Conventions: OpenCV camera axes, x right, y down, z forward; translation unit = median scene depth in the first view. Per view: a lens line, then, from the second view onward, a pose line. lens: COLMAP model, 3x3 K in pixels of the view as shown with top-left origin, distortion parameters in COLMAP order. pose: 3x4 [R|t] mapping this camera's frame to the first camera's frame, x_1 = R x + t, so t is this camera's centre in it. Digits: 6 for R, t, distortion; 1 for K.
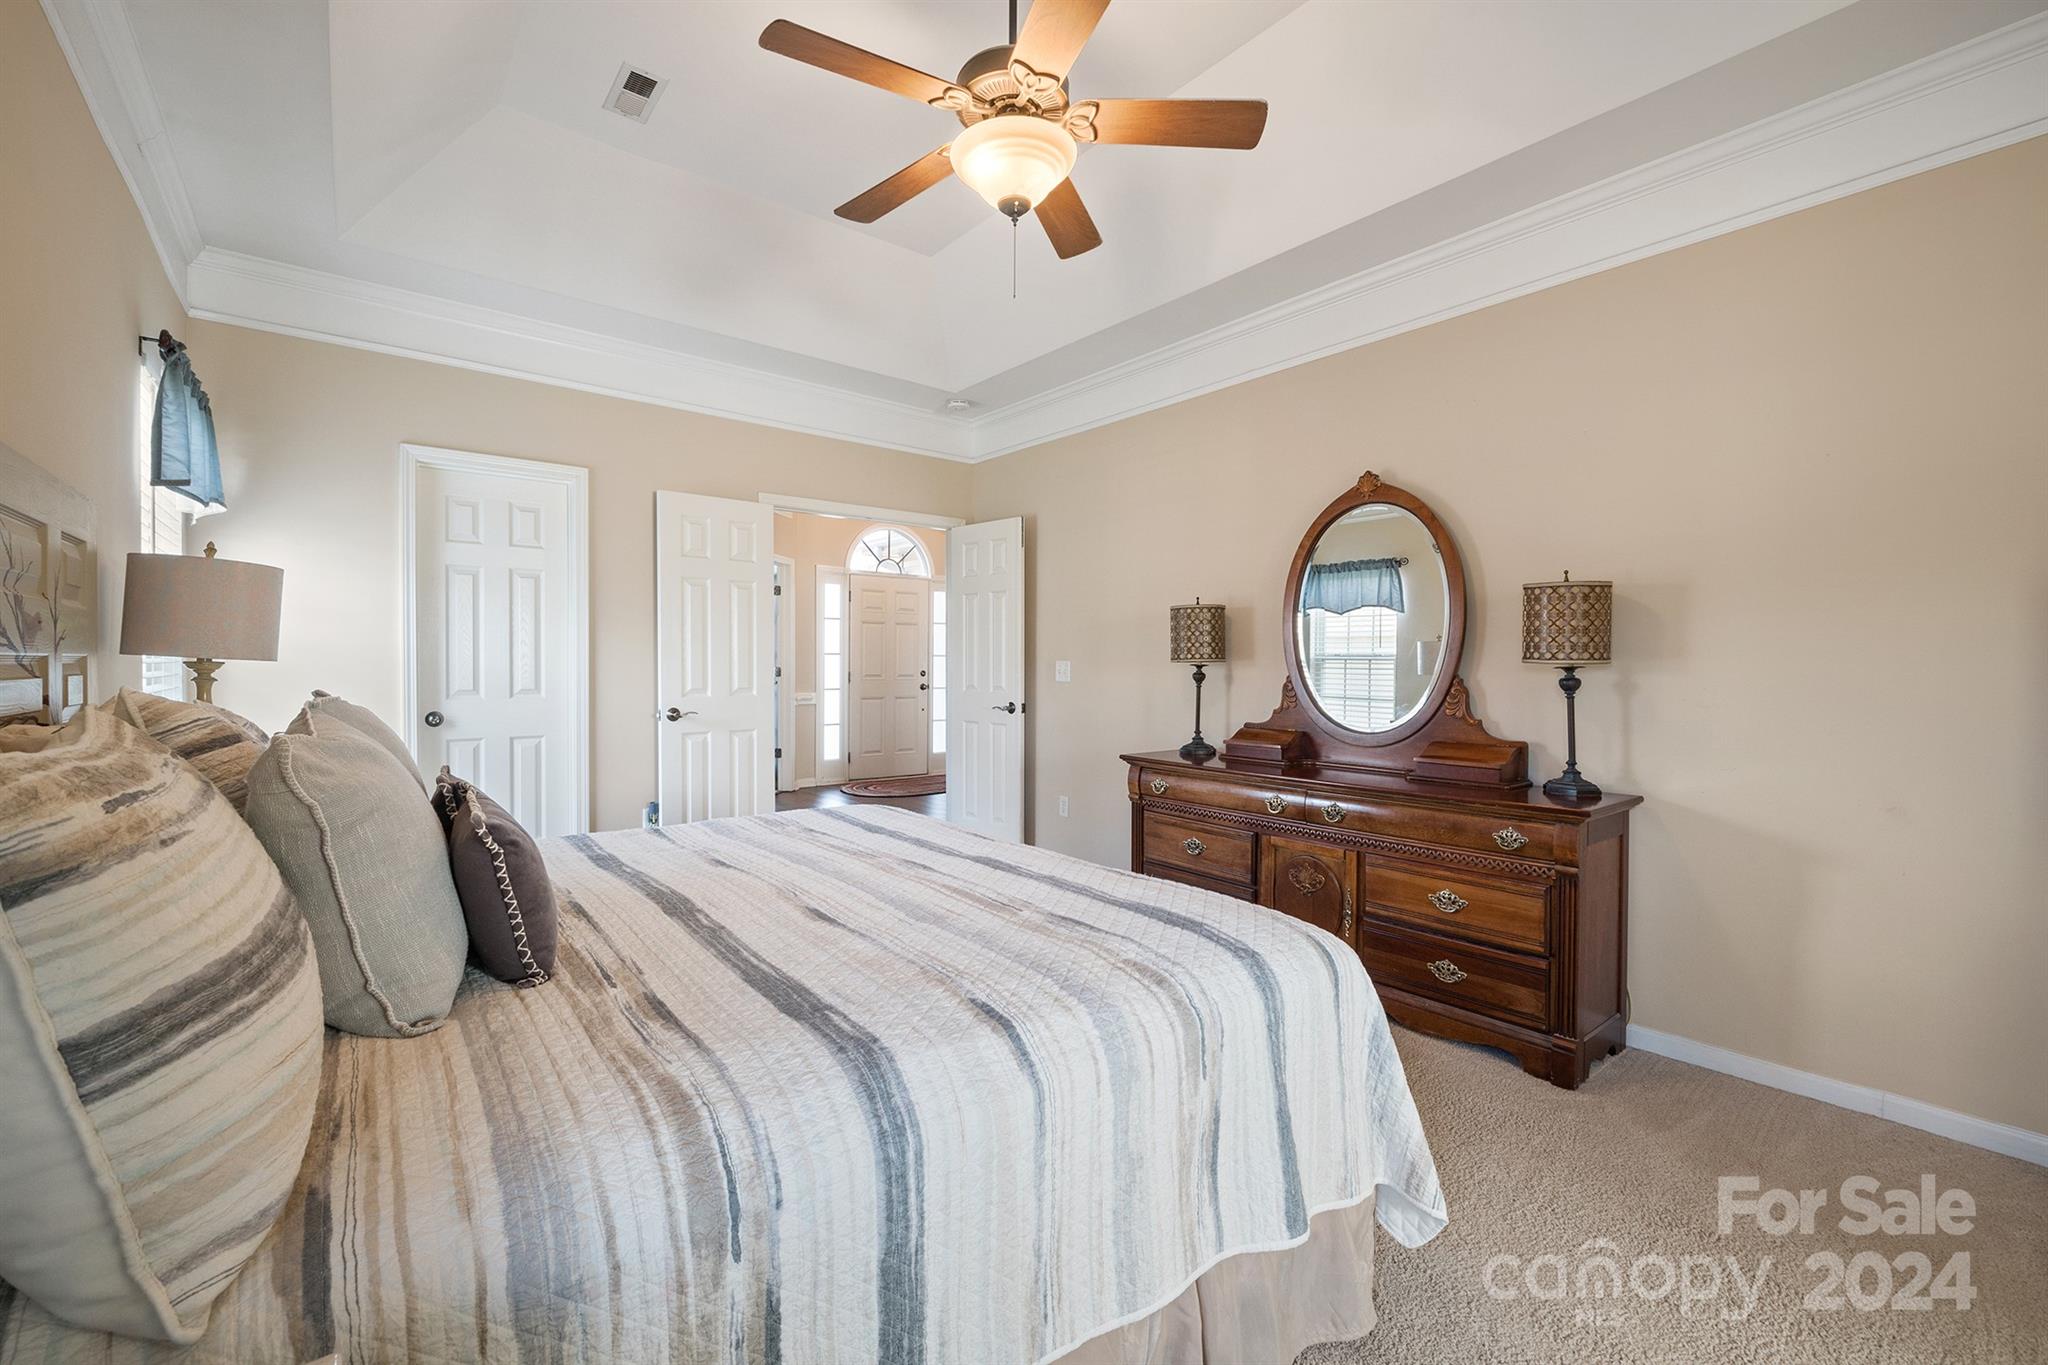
lens RADIAL K [[853.0, 0, 1012.3], [0, 853.0, 658.4], [0, 0, 1]] dist [-0.000450, -0.000023]
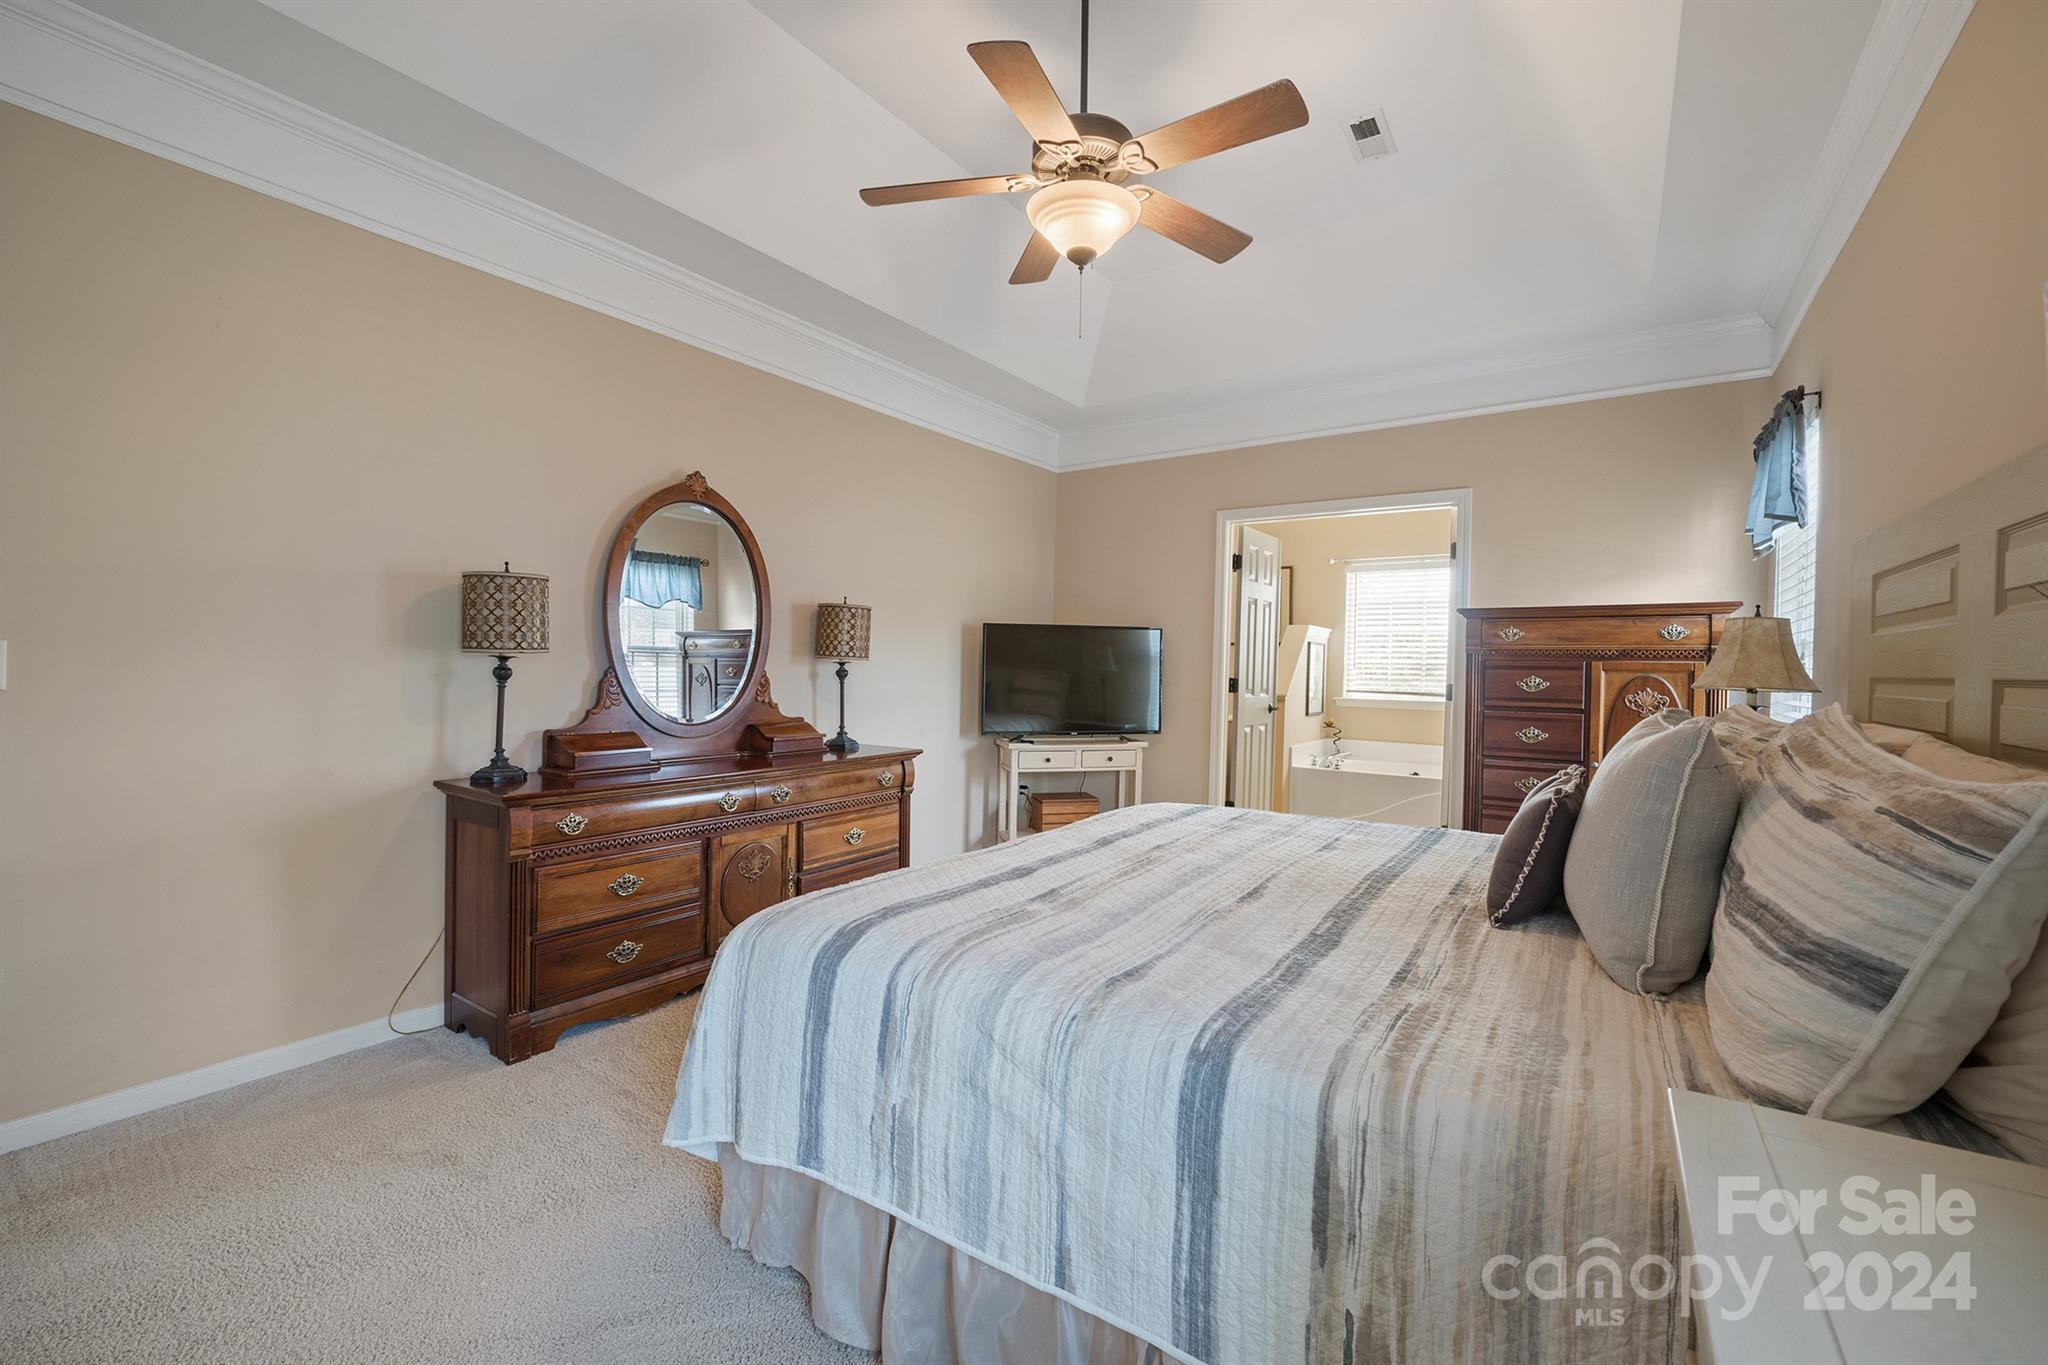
lens RADIAL K [[853.0, 0, 1012.3], [0, 853.0, 658.4], [0, 0, 1]] dist [-0.000450, -0.000023]
pose [[-0.267164, -0.005944, 0.963633, -0.643276], [-0.023481, 0.999724, -0.000344, -0.000720], [-0.963365, -0.022719, -0.267229, 0.853768]]
